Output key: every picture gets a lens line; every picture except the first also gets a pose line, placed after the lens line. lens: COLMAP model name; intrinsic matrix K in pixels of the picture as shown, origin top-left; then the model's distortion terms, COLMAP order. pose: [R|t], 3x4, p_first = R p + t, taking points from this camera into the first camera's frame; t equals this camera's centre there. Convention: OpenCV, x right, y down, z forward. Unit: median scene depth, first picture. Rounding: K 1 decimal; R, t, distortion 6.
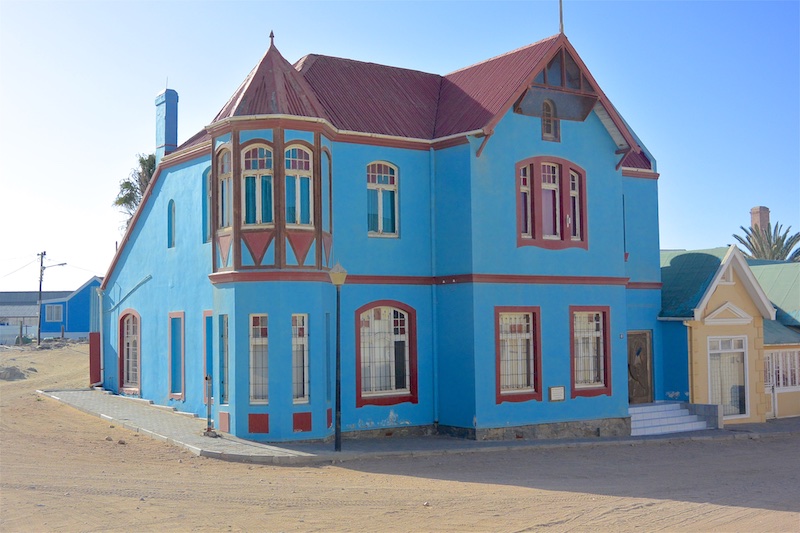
lens RADIAL K [[1055.0, 0, 400.0], [0, 1055.0, 266.5], [0, 0, 1]] dist [-0.080234, 0.002560]
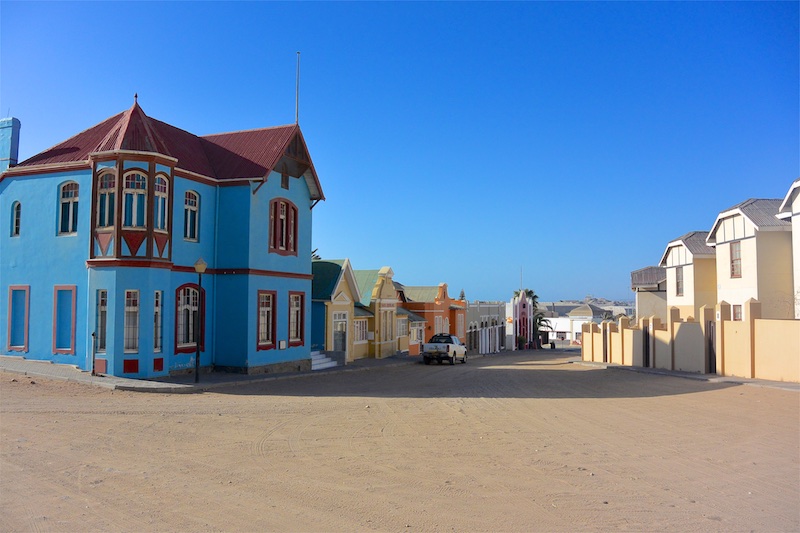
lens RADIAL K [[686.5, 0, 400.0], [0, 686.5, 266.5], [0, 0, 1]] dist [-0.153869, 0.086120]
pose [[0.816080, 0.052416, 0.575558, -0.314714], [-0.052849, 0.998474, -0.015998, 0.007614], [-0.575518, -0.017362, 0.817605, 0.039679]]
